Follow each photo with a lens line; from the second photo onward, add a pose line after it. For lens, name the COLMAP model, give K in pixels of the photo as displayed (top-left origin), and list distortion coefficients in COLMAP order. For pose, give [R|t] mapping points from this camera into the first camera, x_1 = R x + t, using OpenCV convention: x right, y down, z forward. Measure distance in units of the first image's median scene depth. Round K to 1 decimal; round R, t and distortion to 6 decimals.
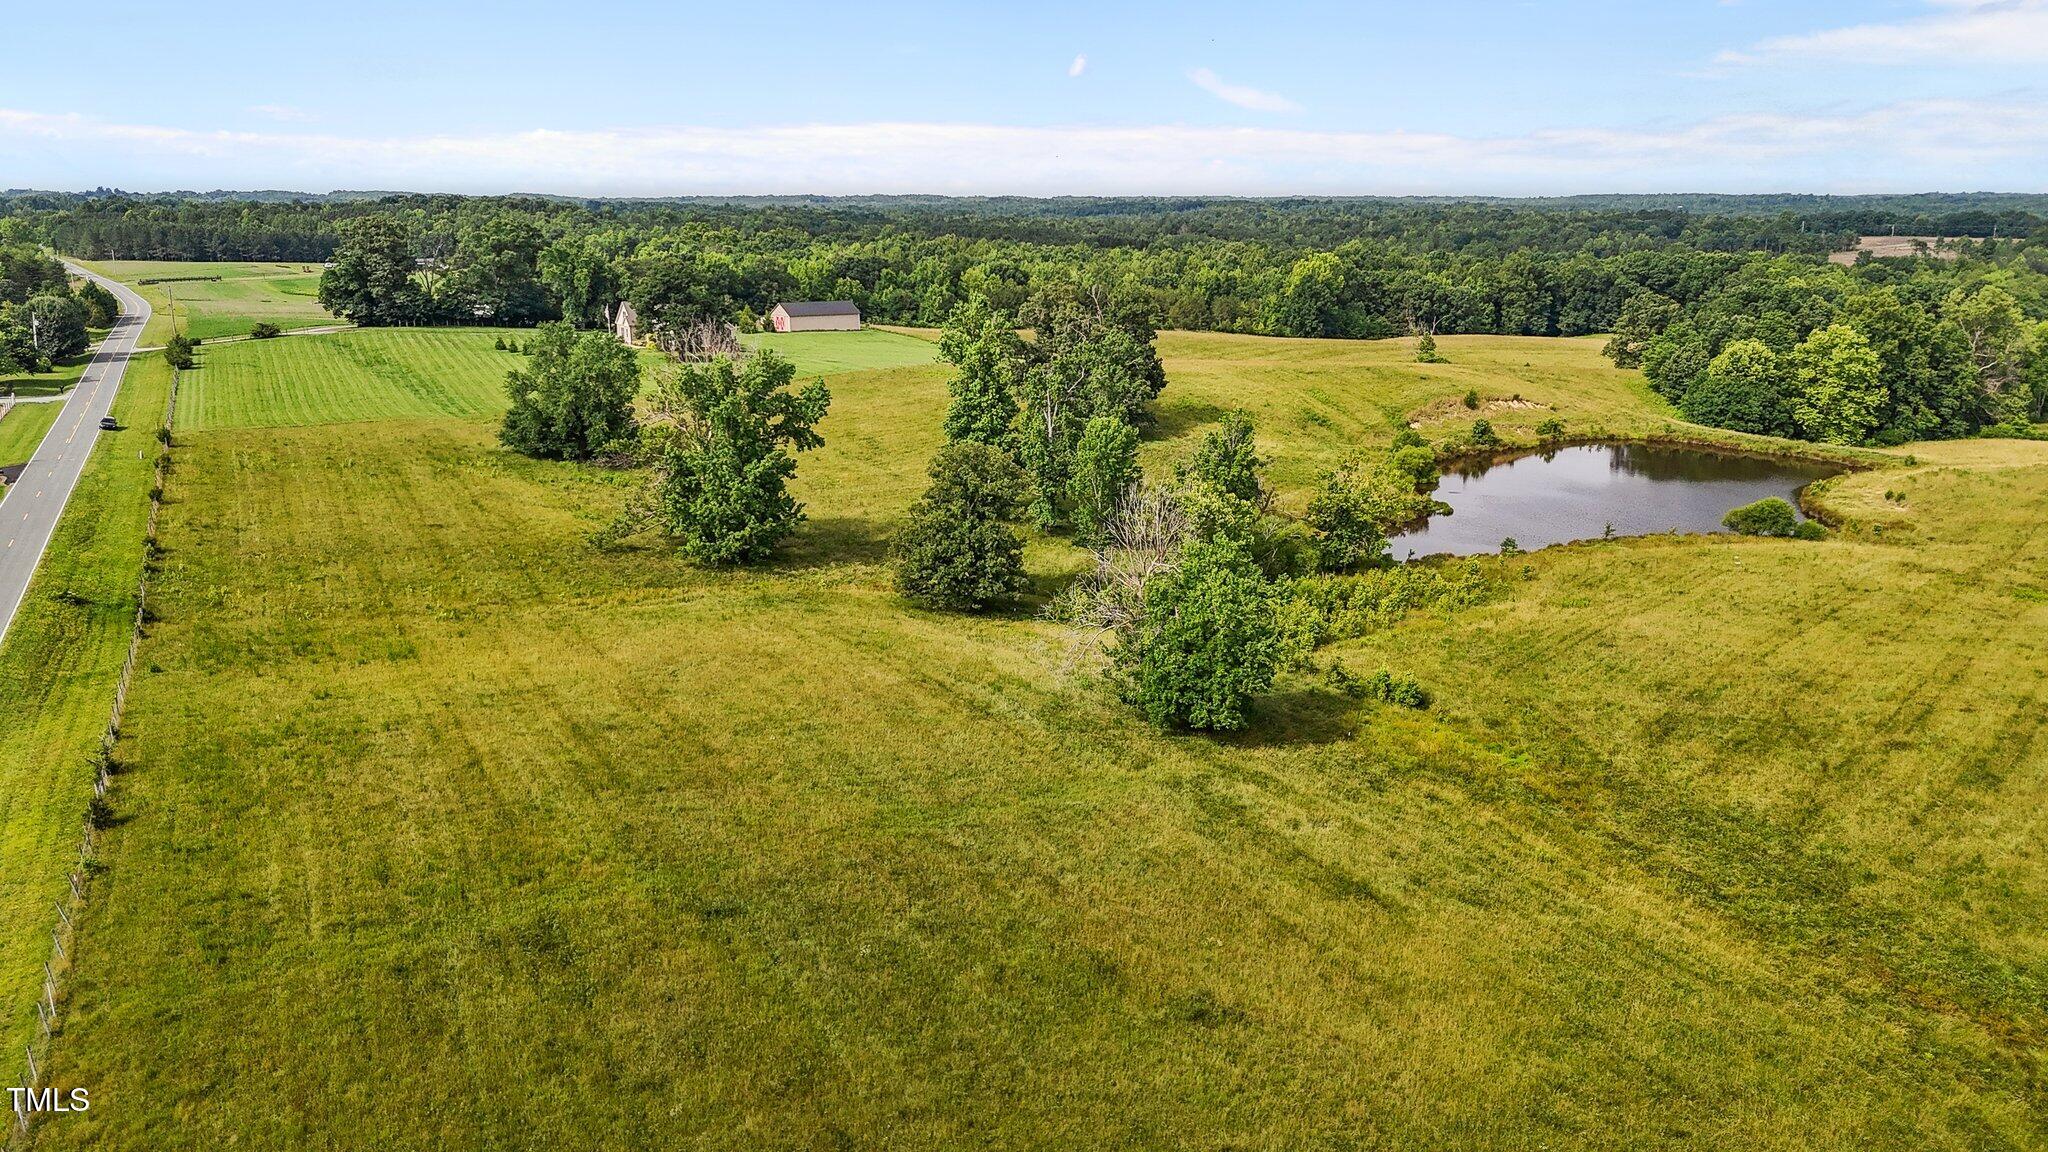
lens RADIAL K [[1515.2, 0, 1017.2], [0, 1515.2, 571.1], [0, 0, 1]] dist [0.072327, -0.075502]
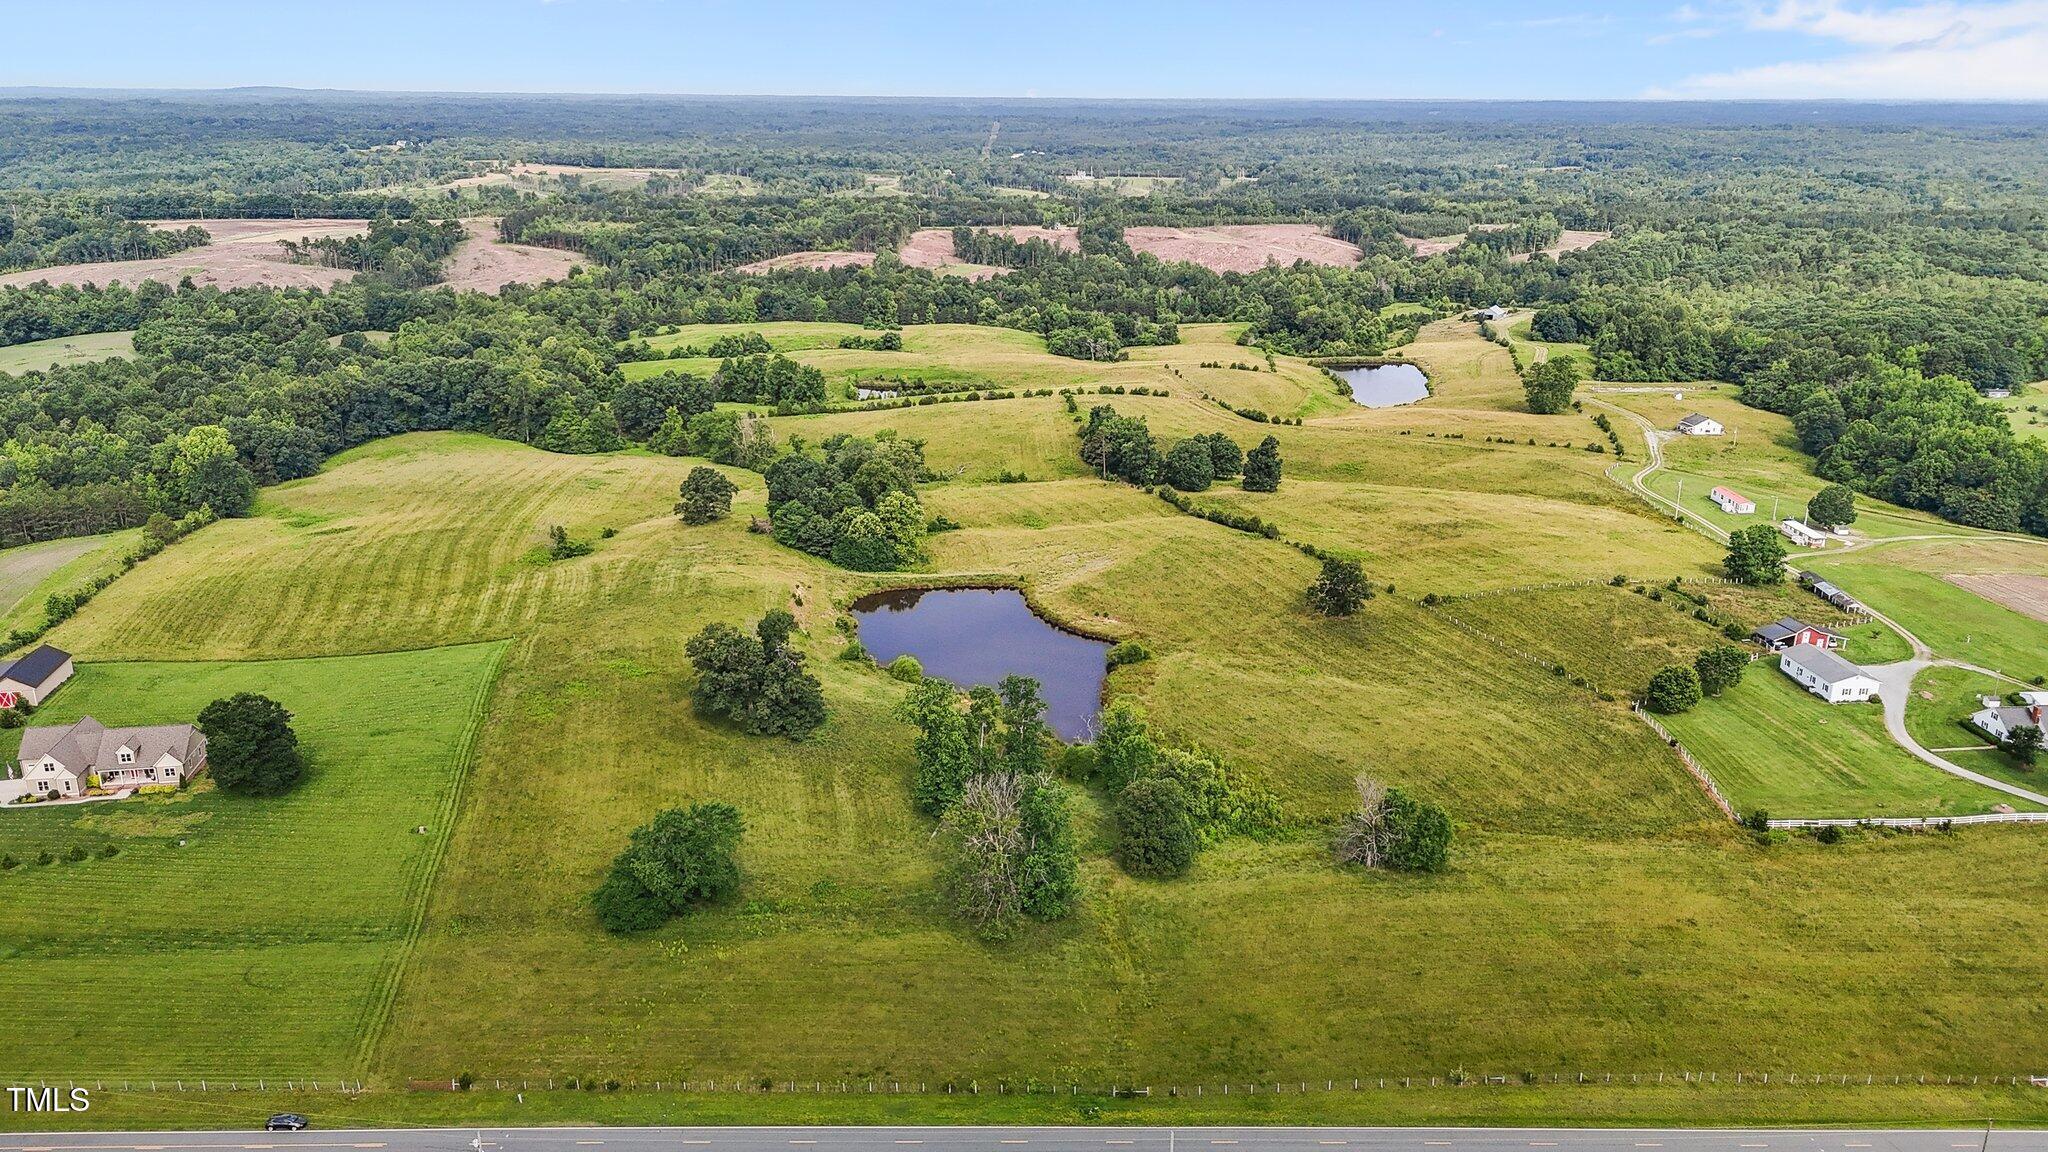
lens RADIAL K [[1515.2, 0, 1026.1], [0, 1515.2, 569.5], [0, 0, 1]] dist [0.072327, -0.075502]
pose [[0.439926, -0.264826, 0.858098, -1.596373], [0.208614, 0.959527, 0.189178, -0.704382], [-0.873467, 0.095787, 0.477368, 0.239970]]
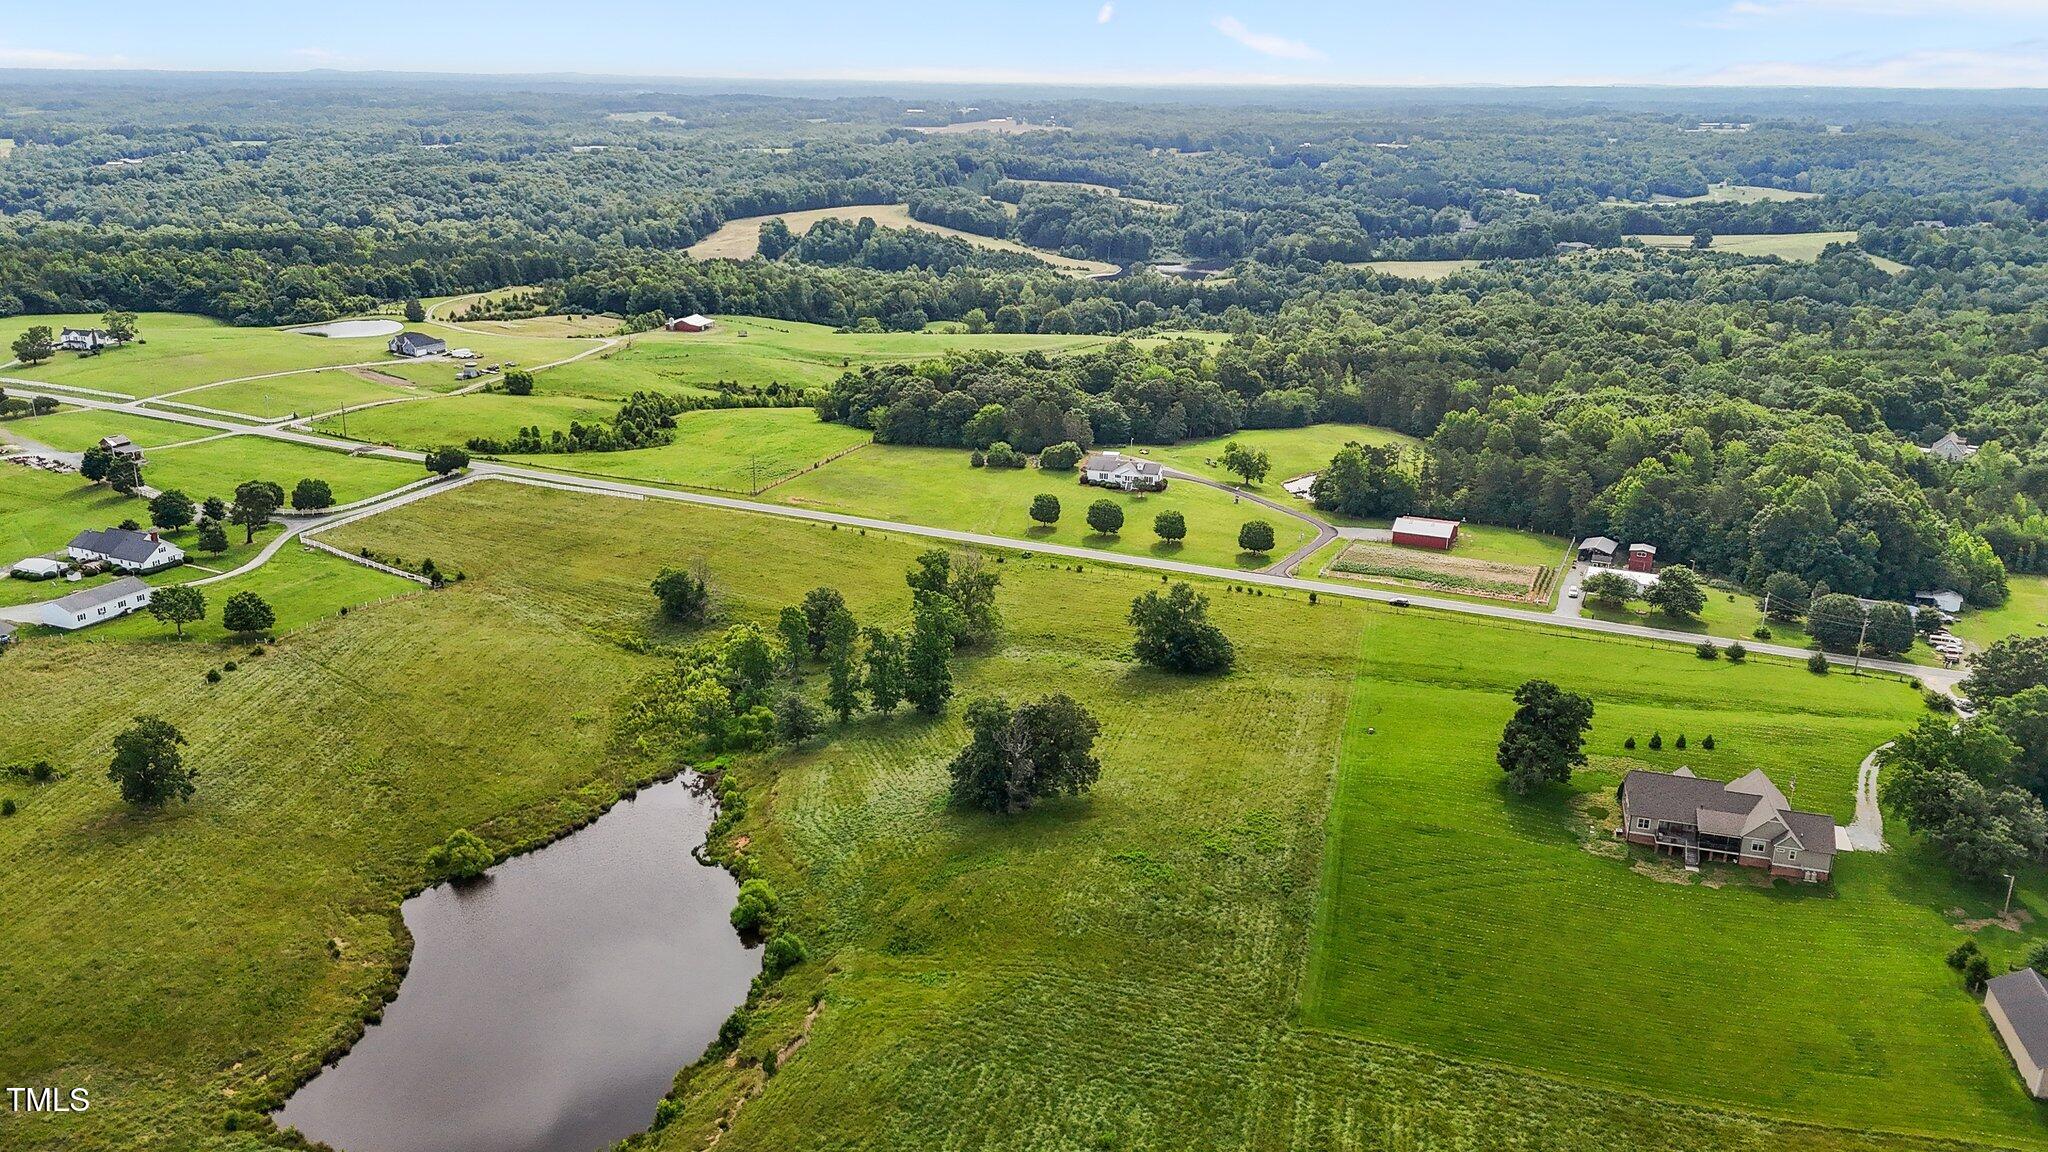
lens RADIAL K [[1515.2, 0, 1015.9], [0, 1515.2, 596.3], [0, 0, 1]] dist [0.072327, -0.075502]
pose [[-0.798020, 0.188864, -0.572272, 1.108480], [-0.150931, 0.856718, 0.493209, -1.311949], [0.583425, 0.479964, -0.655172, 2.770742]]
